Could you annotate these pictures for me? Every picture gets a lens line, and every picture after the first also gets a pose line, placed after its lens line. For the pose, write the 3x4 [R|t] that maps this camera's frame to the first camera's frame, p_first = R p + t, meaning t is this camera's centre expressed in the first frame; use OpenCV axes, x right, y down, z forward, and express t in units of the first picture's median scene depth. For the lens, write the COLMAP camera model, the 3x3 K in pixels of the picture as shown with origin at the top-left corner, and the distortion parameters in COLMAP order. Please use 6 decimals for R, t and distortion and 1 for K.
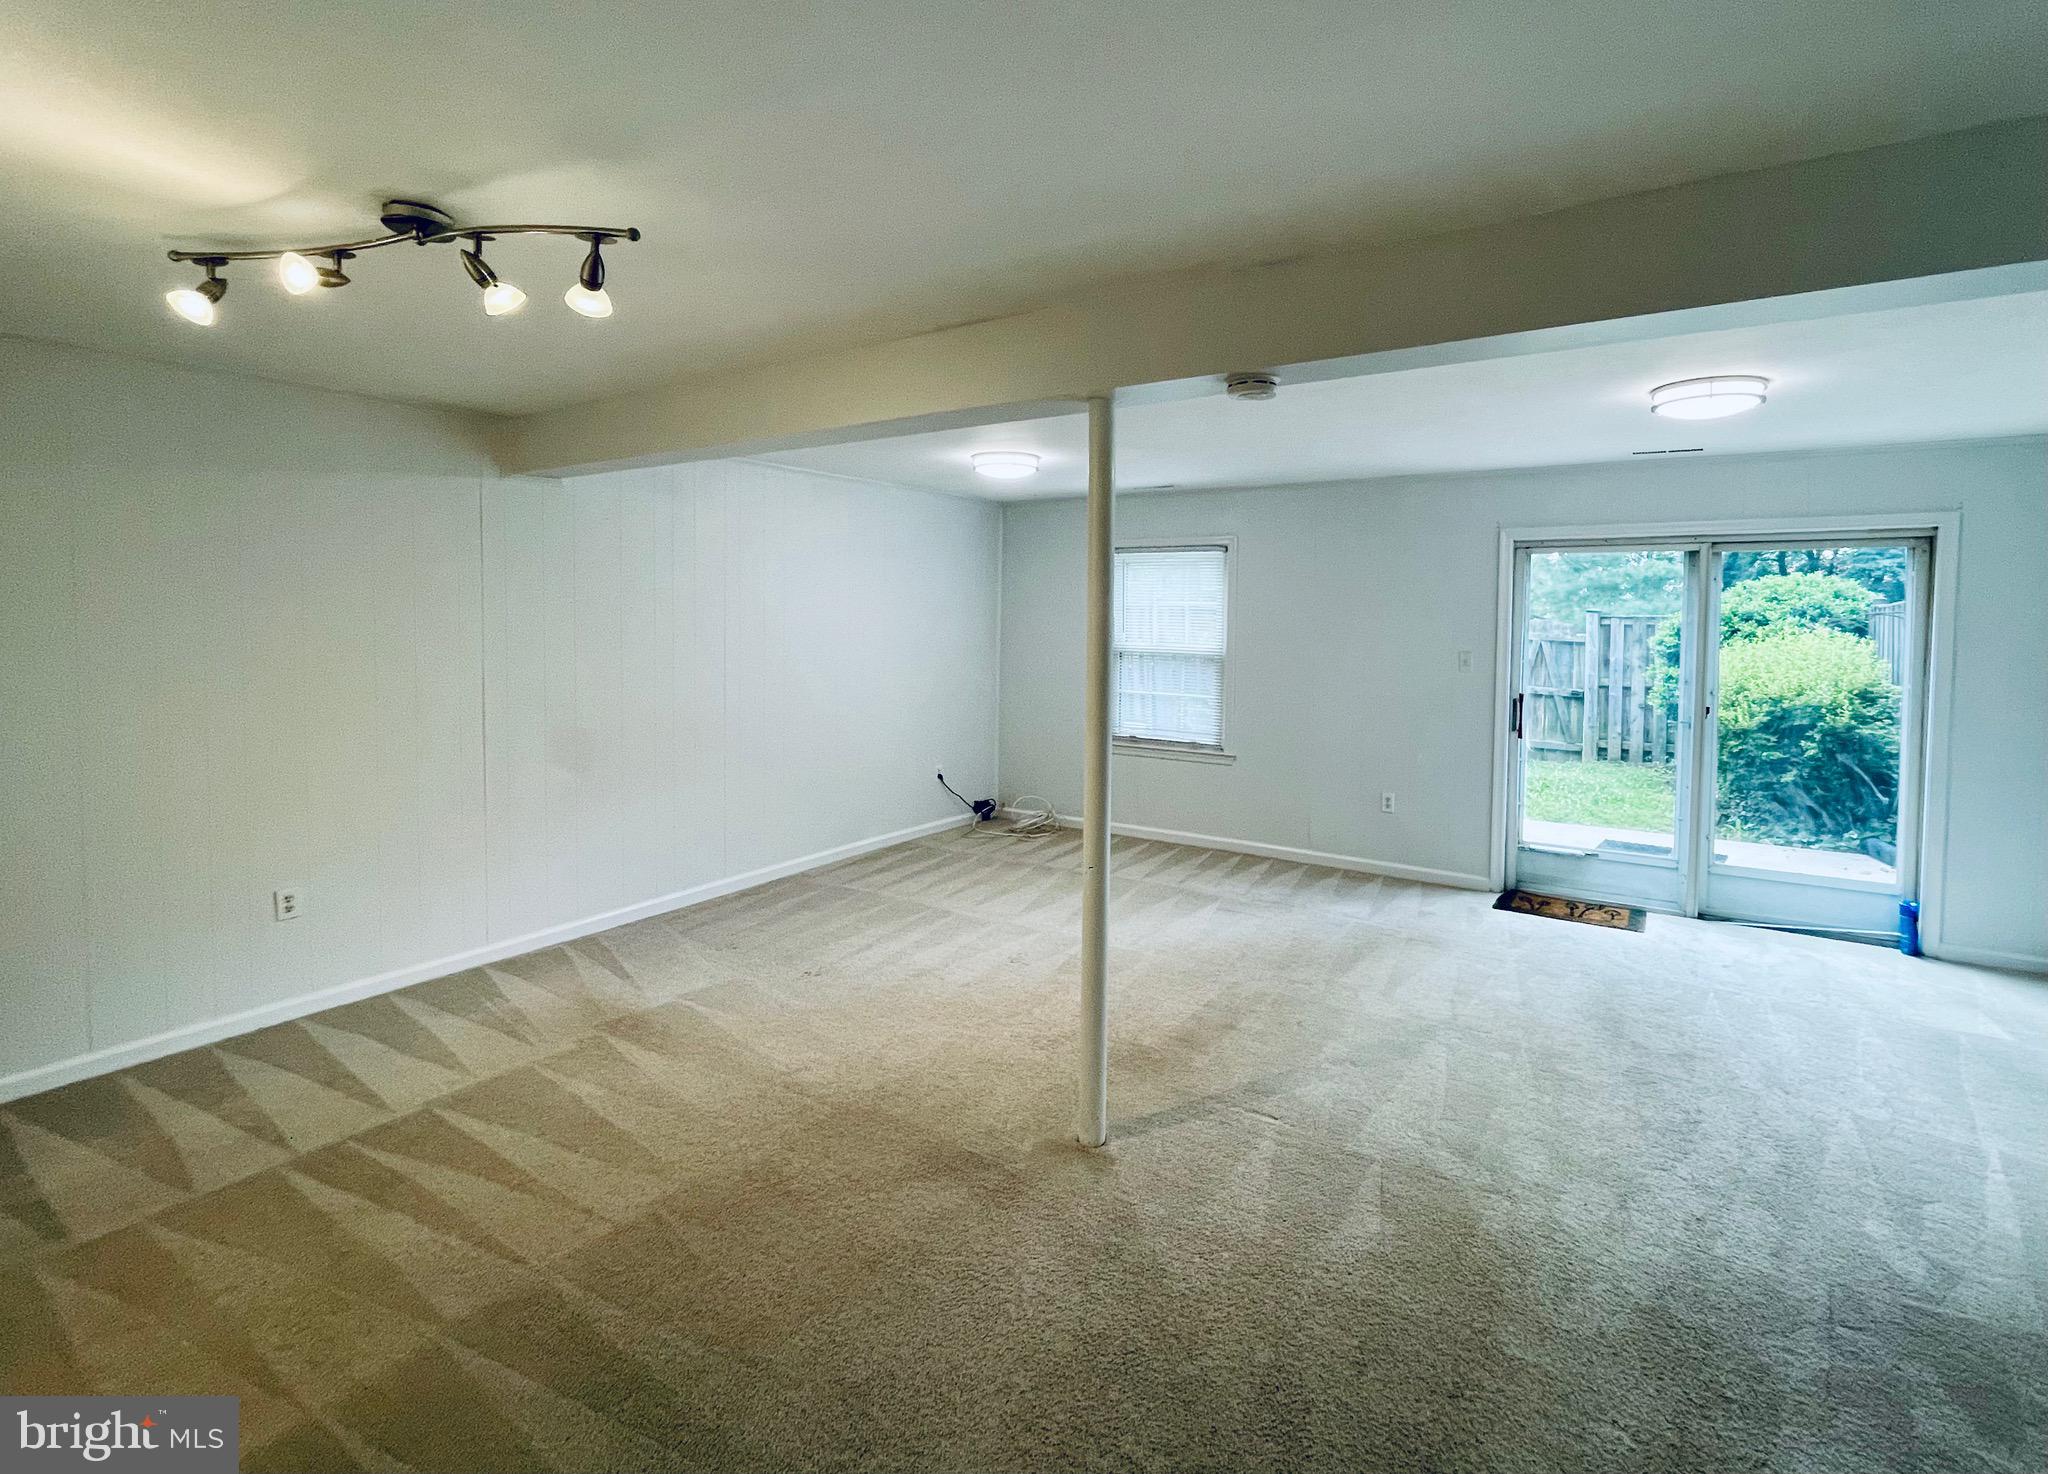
lens RADIAL K [[951.3, 0, 1088.7], [0, 951.3, 650.2], [0, 0, 1]] dist [0.004694, 0.000028]
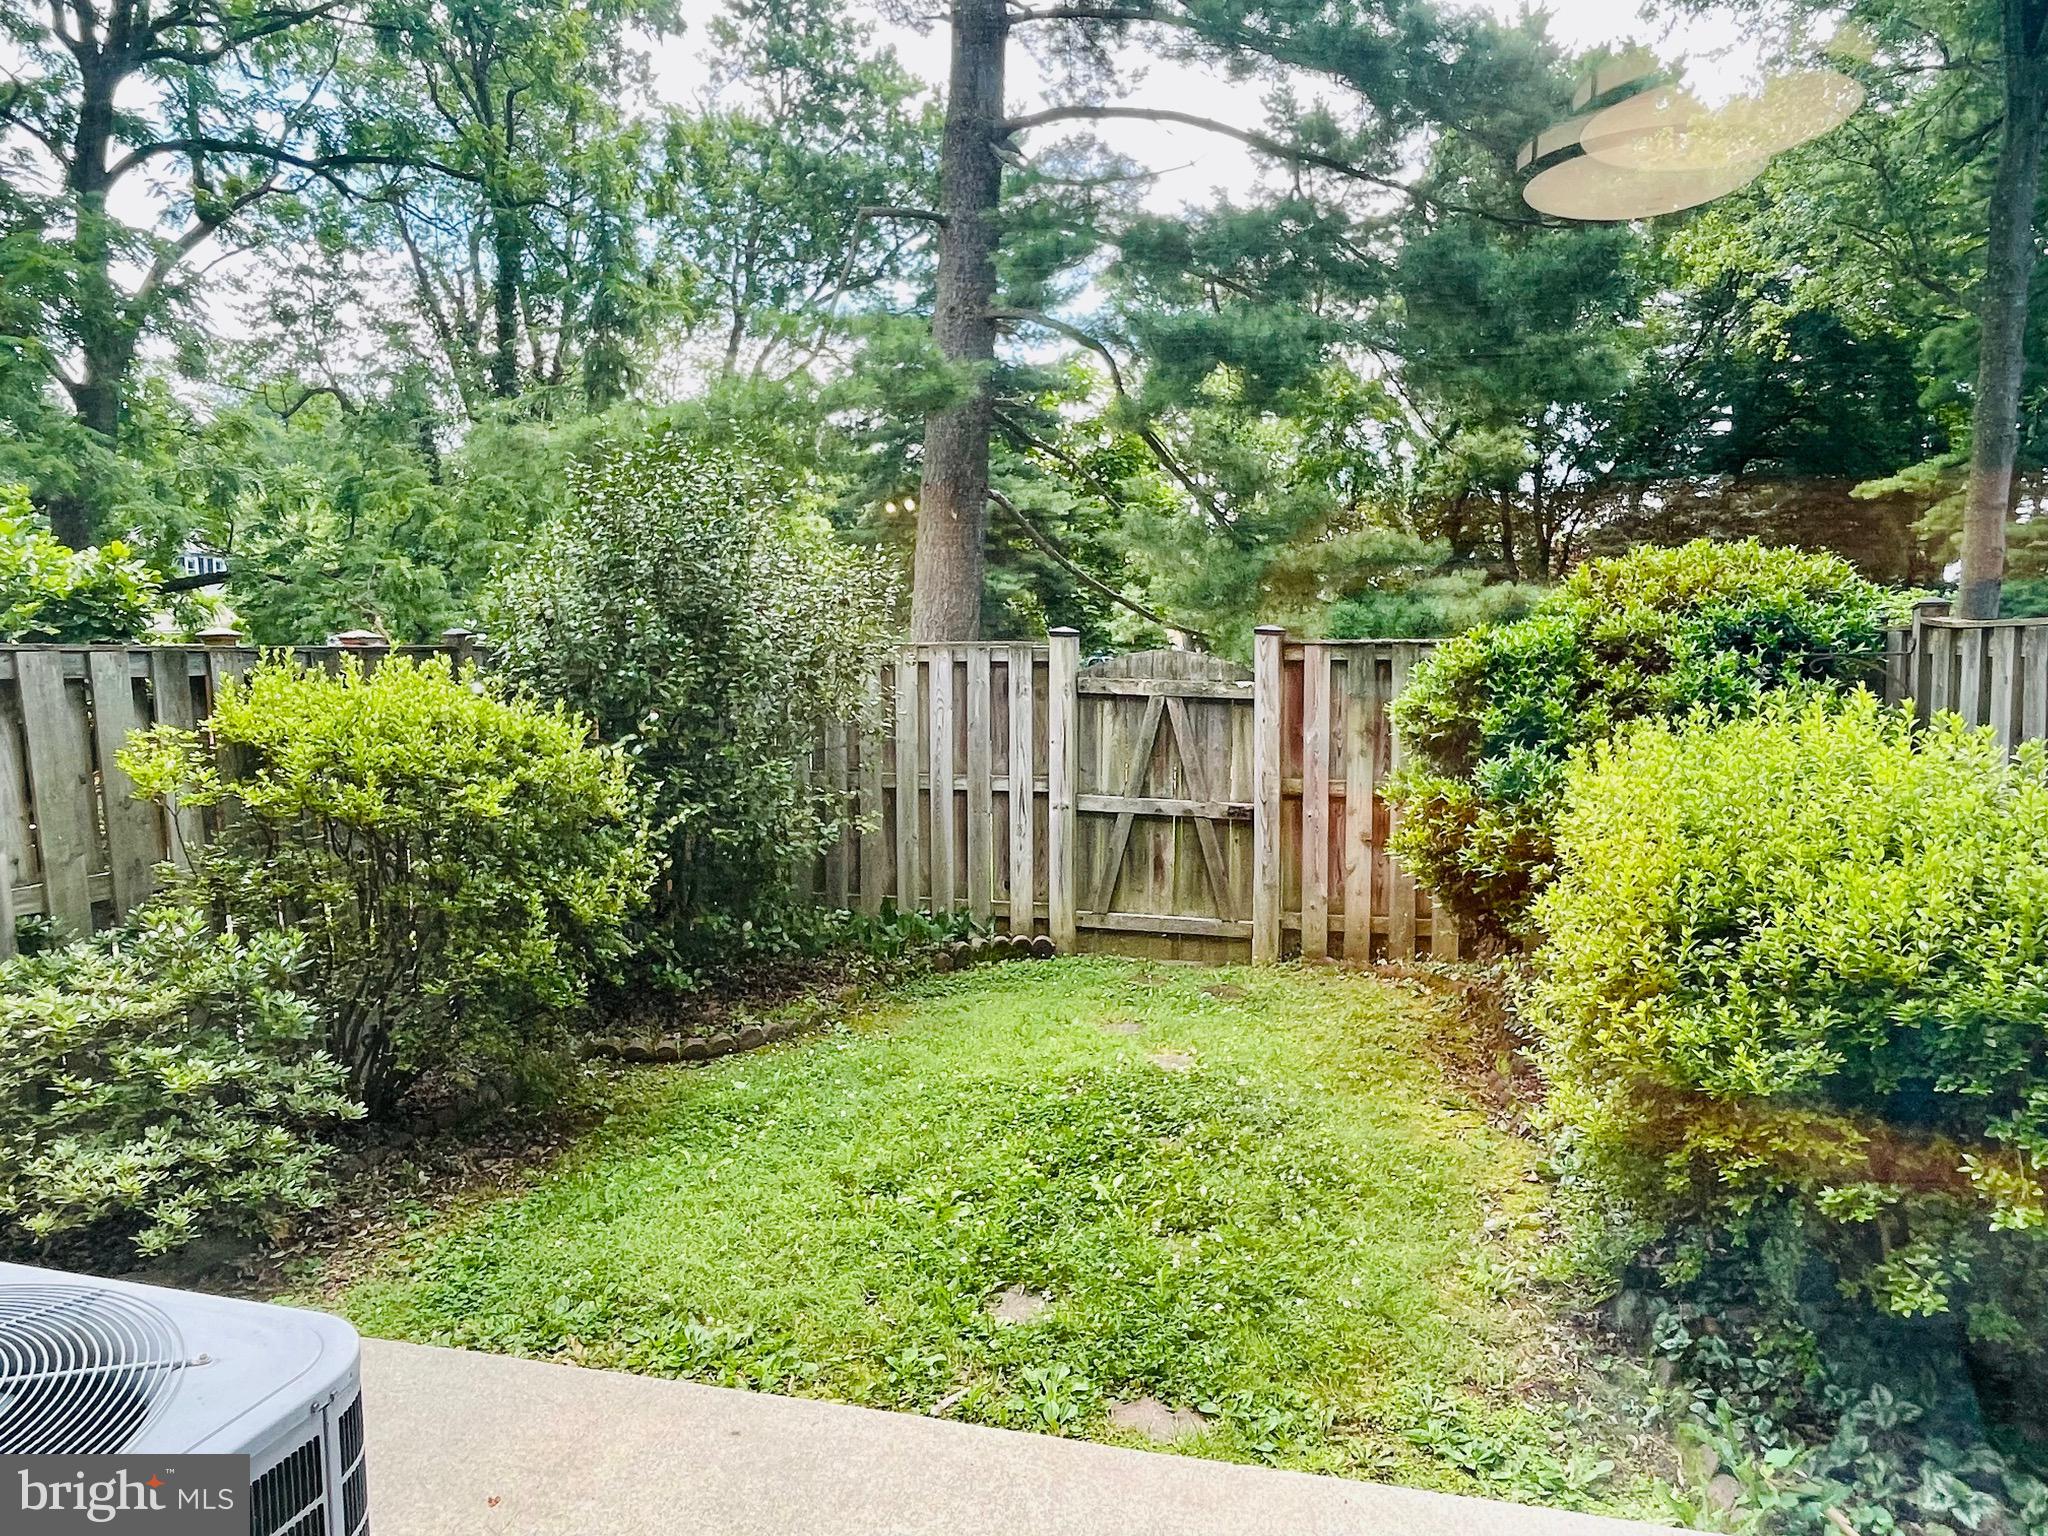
lens RADIAL K [[1331.8, 0, 1033.5], [0, 1331.8, 760.9], [0, 0, 1]] dist [-0.012022, -0.001406]
pose [[0.953752, -0.047214, 0.296865, 0.392922], [0.027374, 0.997126, 0.070640, -0.045304], [-0.299347, -0.059247, 0.952303, 0.723968]]
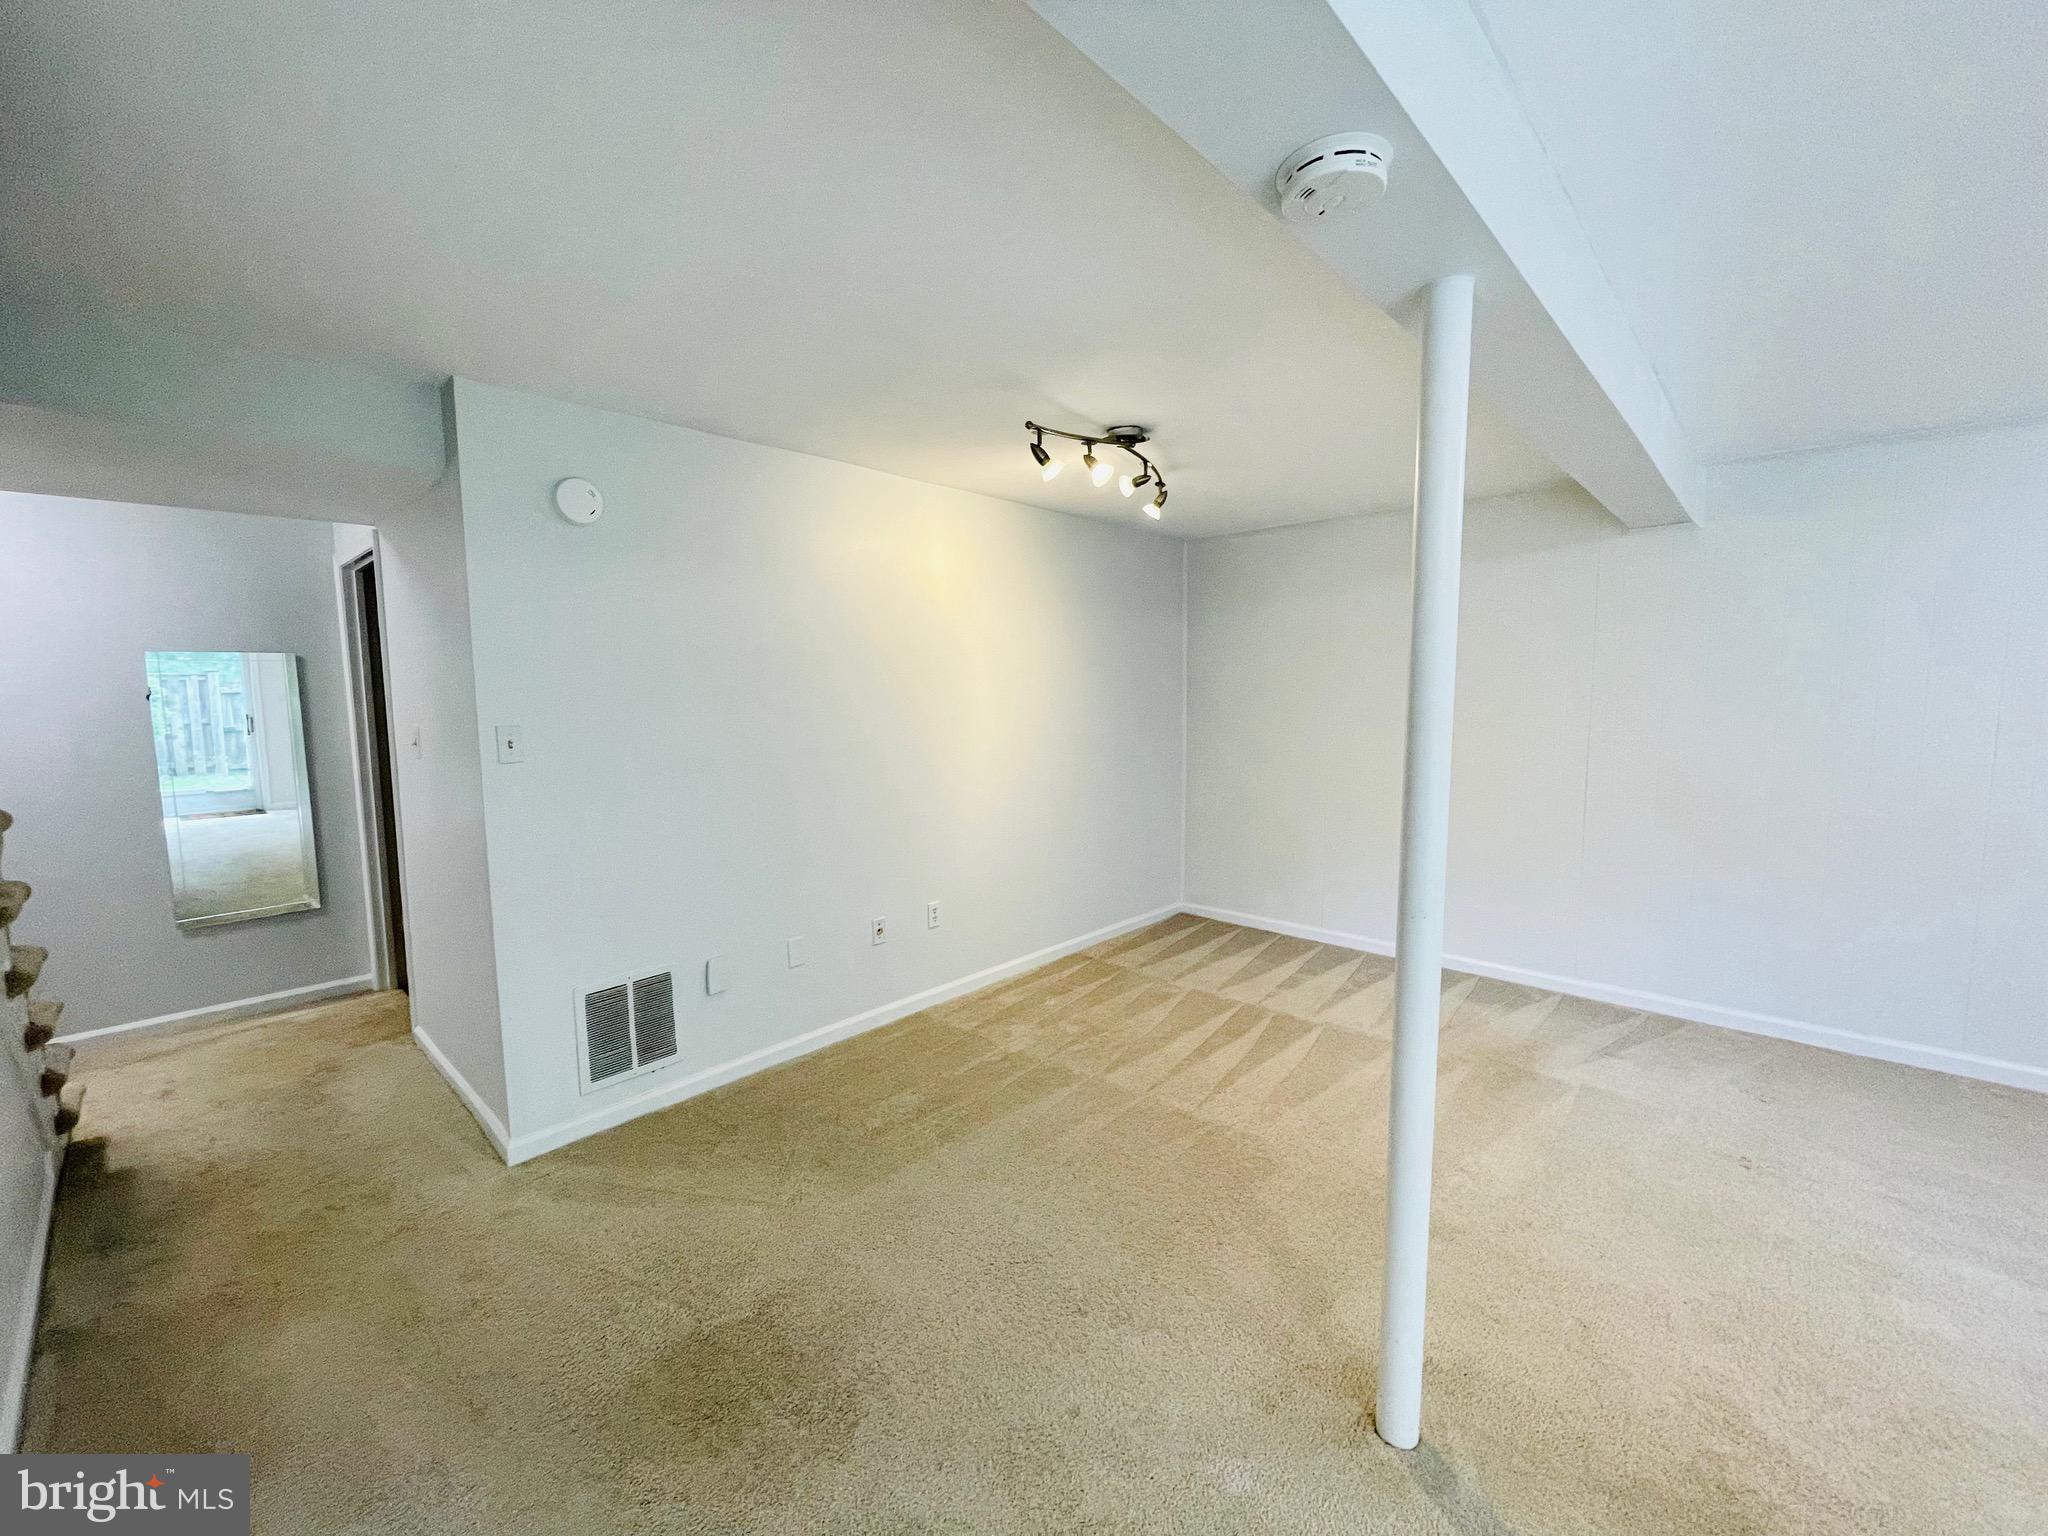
lens RADIAL K [[823.6, 0, 1026.6], [0, 823.6, 765.6], [0, 0, 1]] dist [-0.004937, -0.000547]
pose [[-0.198093, 0.085844, -0.976417, 0.225868], [-0.030662, 0.995127, 0.093709, -0.001009], [0.979703, 0.048502, -0.194496, 0.325452]]
